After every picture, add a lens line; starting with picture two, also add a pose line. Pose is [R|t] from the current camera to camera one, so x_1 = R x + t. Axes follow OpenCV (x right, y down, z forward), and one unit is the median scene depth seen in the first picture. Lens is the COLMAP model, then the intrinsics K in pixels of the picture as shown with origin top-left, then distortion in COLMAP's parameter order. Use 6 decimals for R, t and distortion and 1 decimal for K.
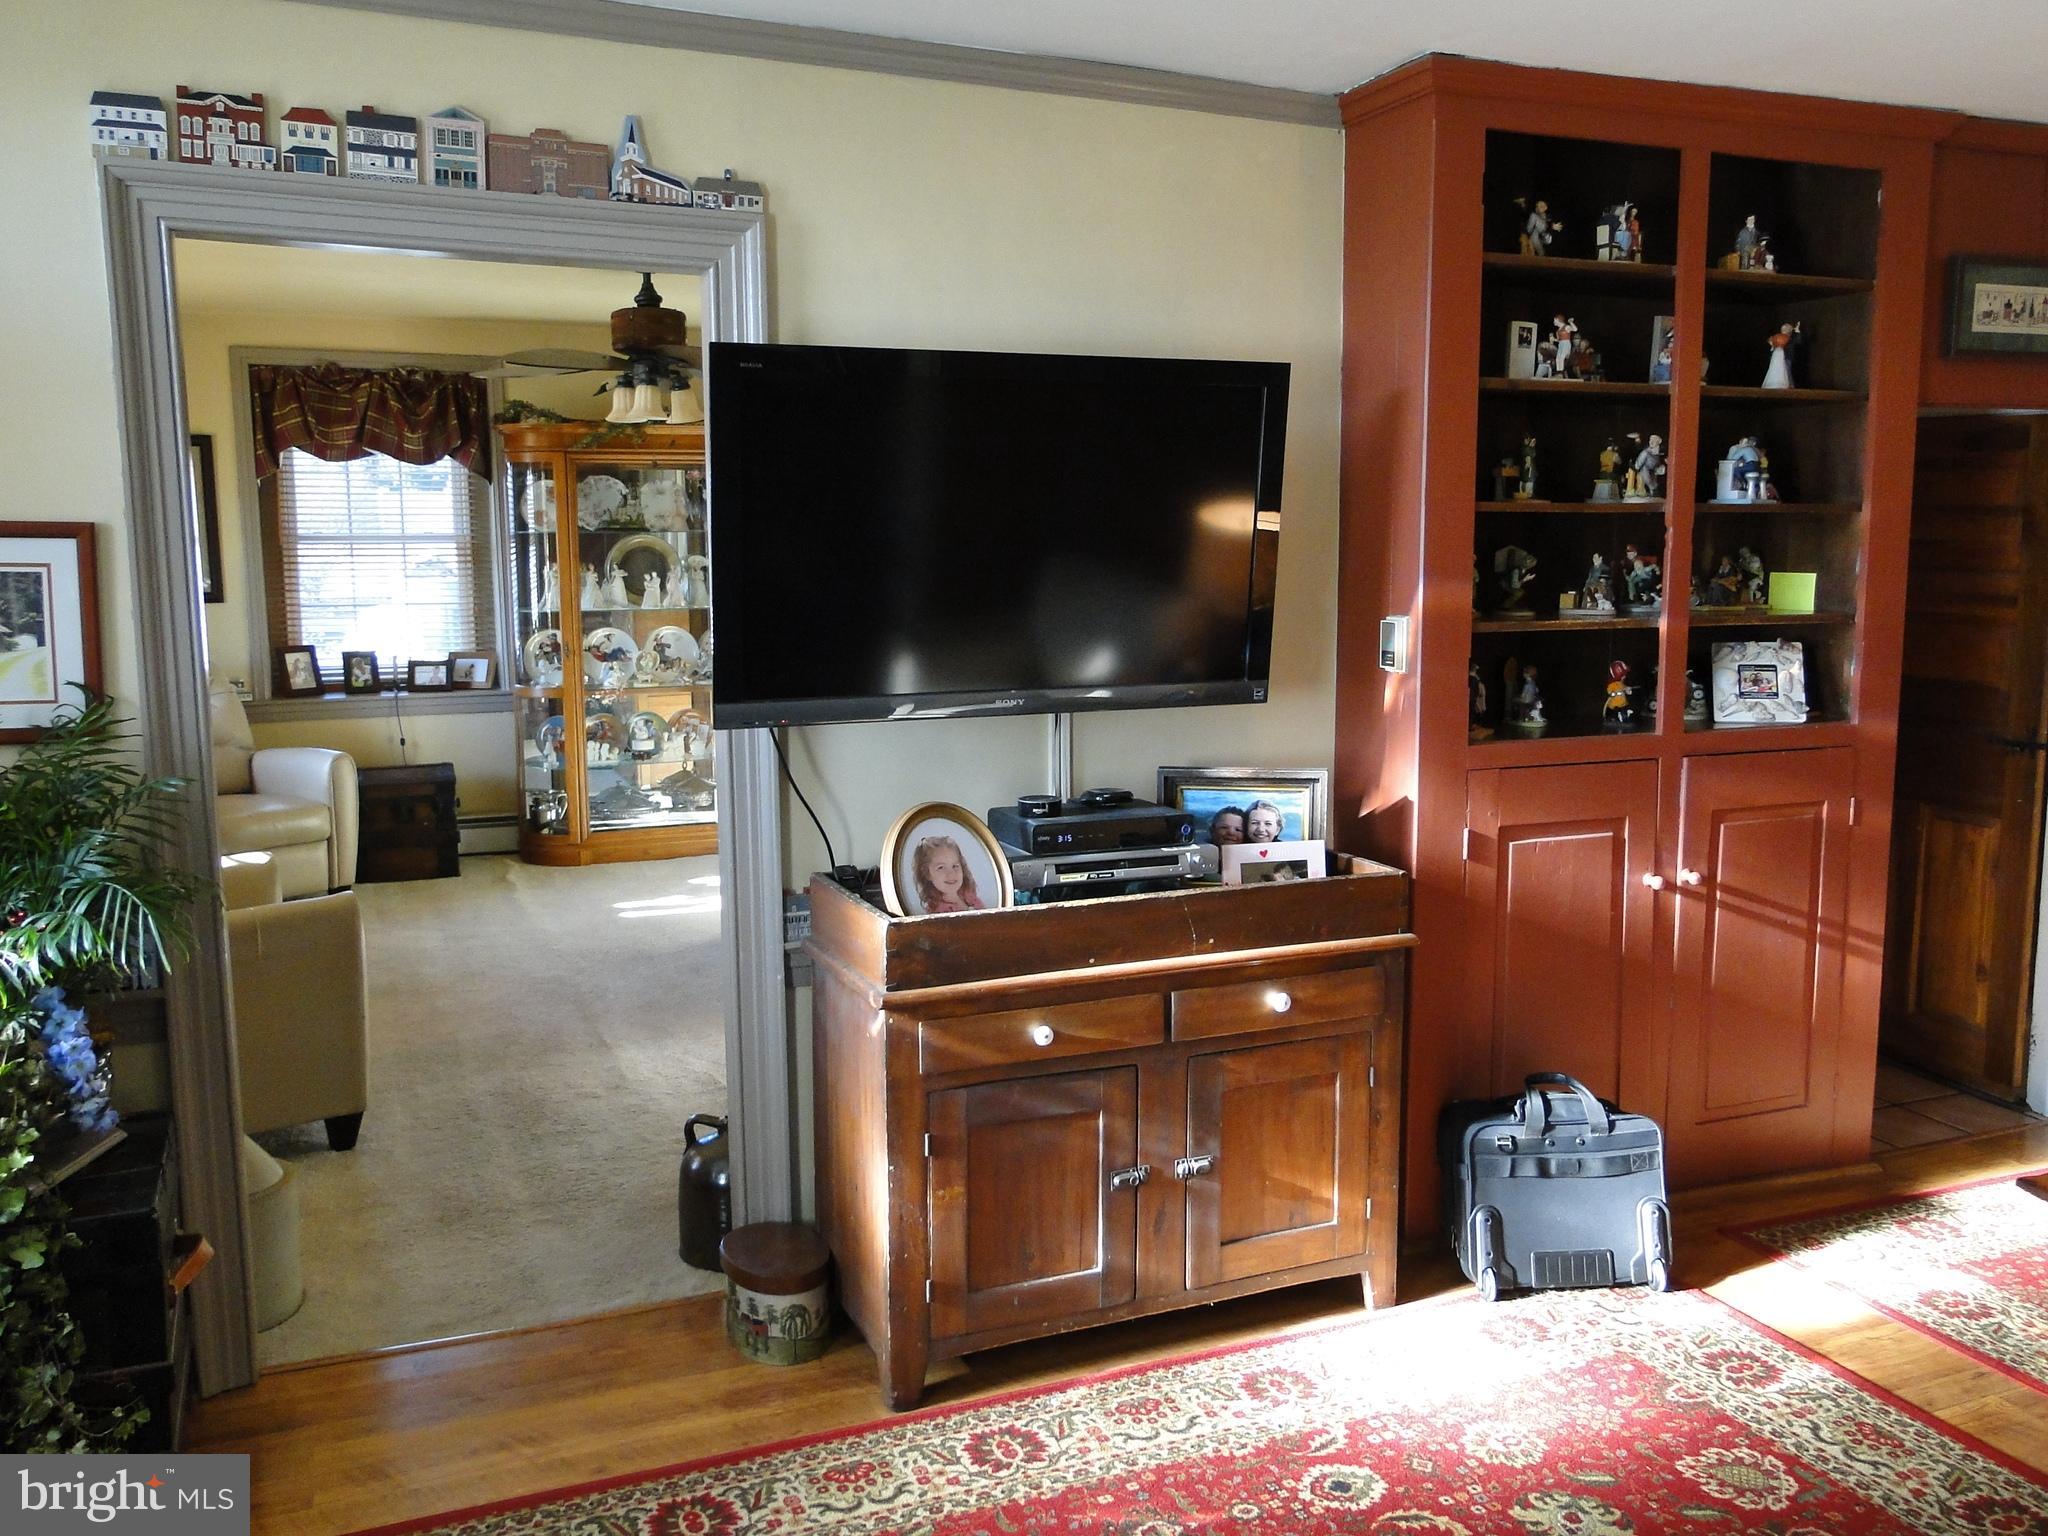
lens RADIAL K [[1692.5, 0, 1034.1], [0, 1692.5, 758.3], [0, 0, 1]] dist [0.003574, -0.025910]
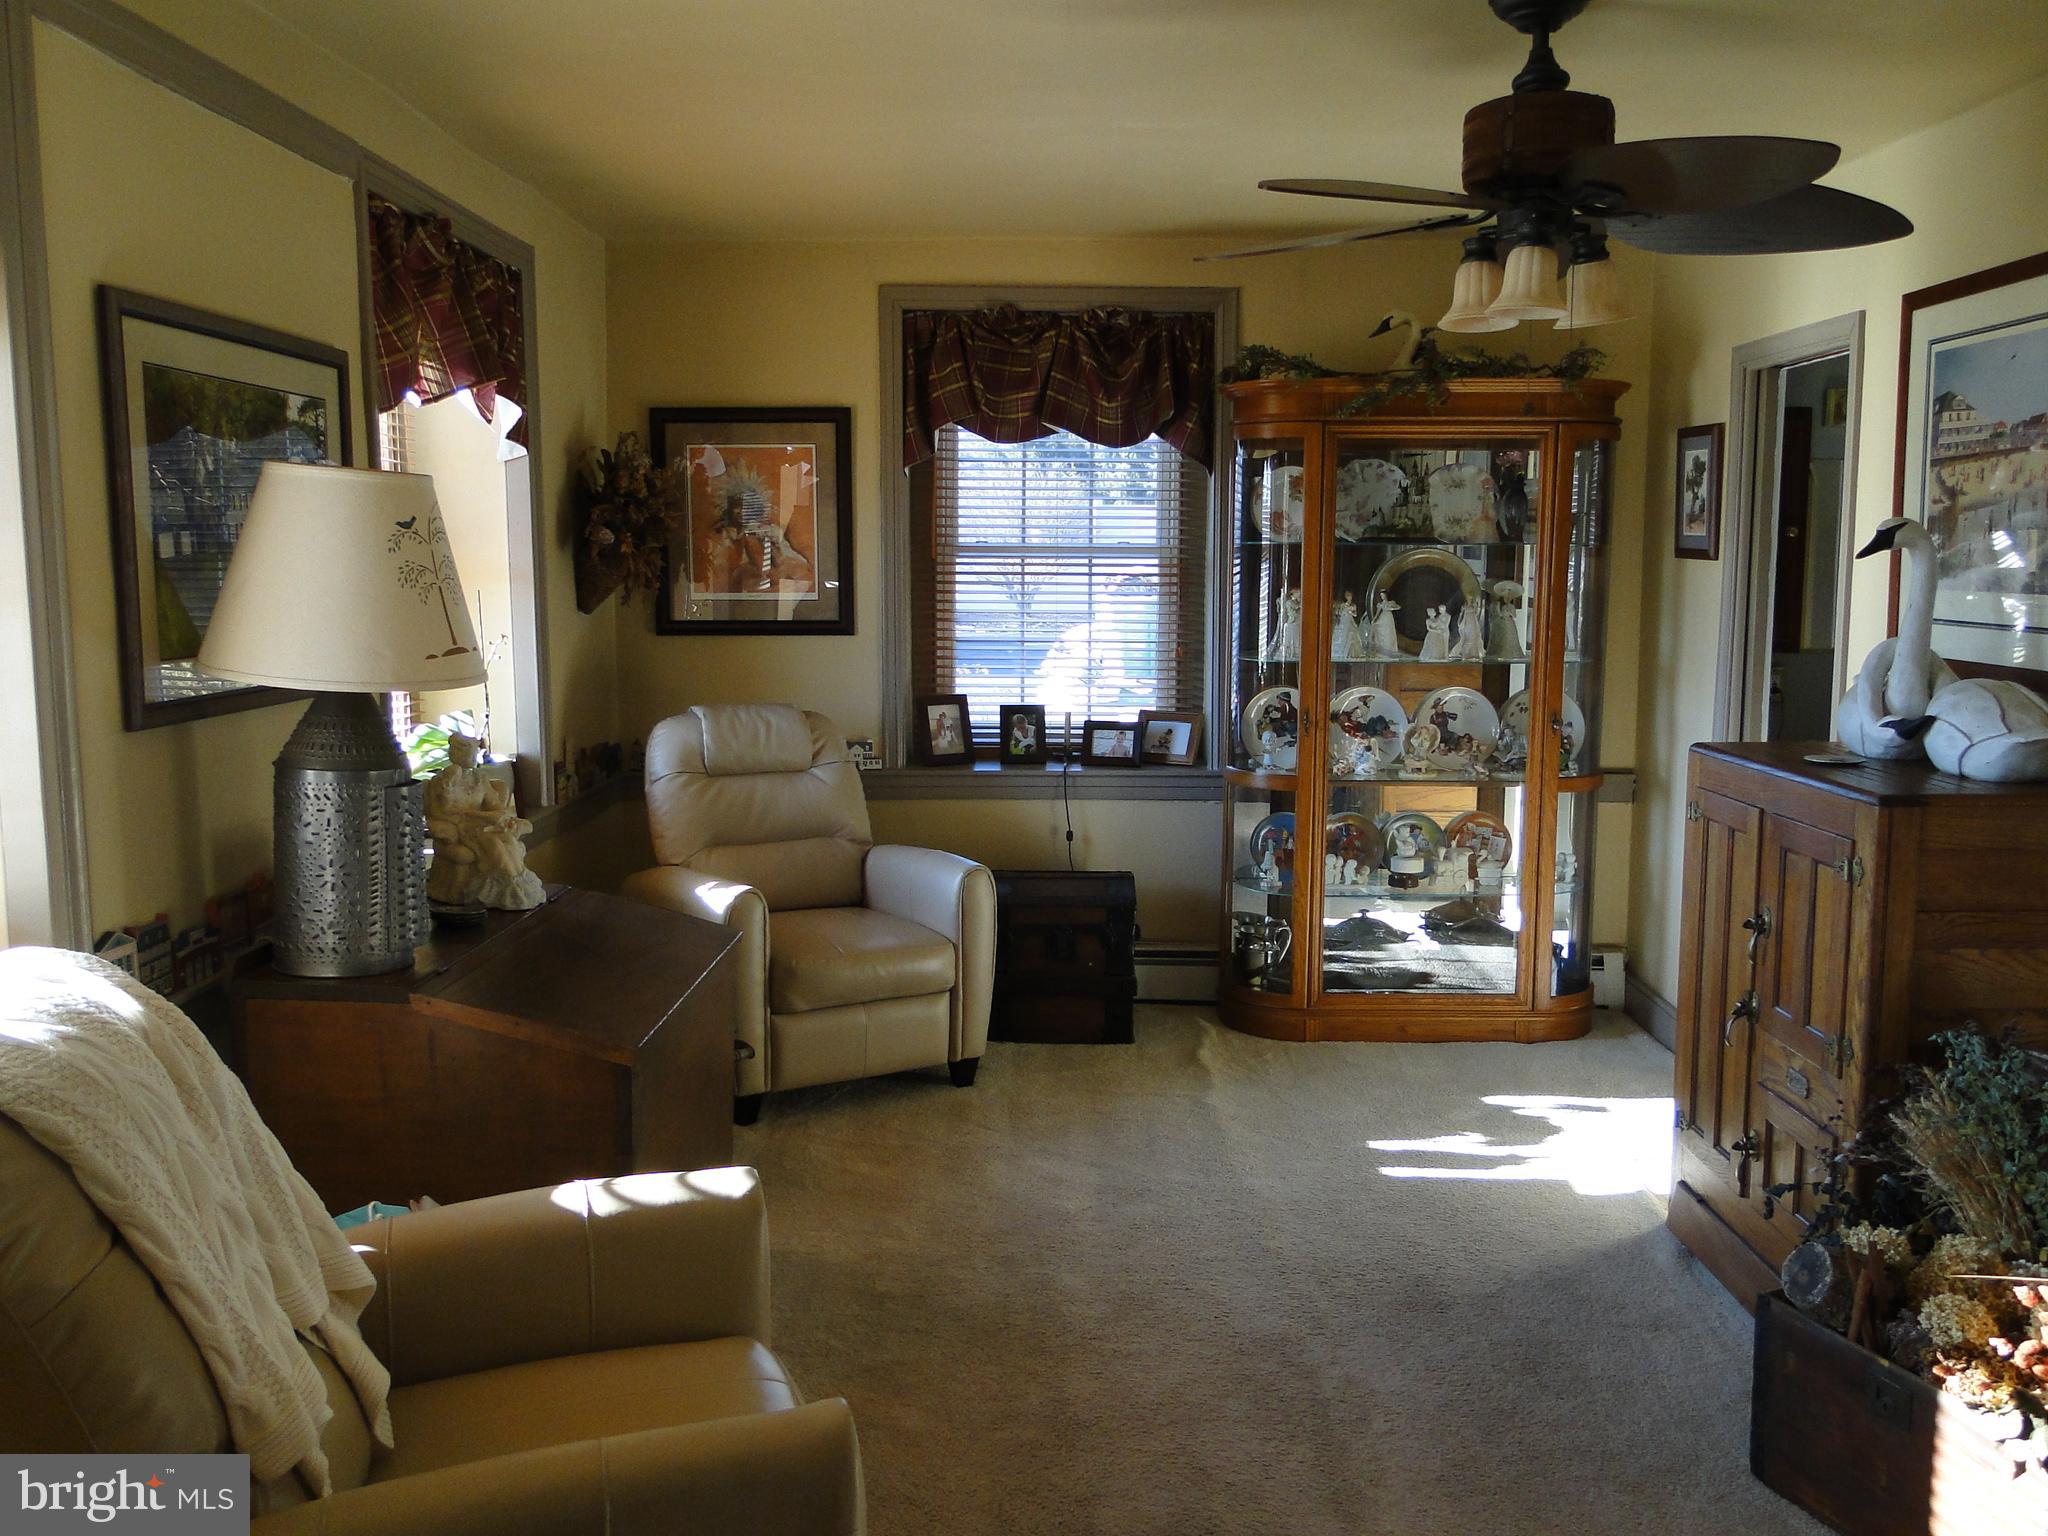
lens RADIAL K [[1692.5, 0, 1034.1], [0, 1692.5, 758.3], [0, 0, 1]] dist [0.003574, -0.025910]
pose [[0.919670, 0.057203, -0.388504, -0.113157], [-0.061473, 0.998108, 0.001440, -0.042613], [0.387851, 0.022558, 0.921446, 0.340027]]
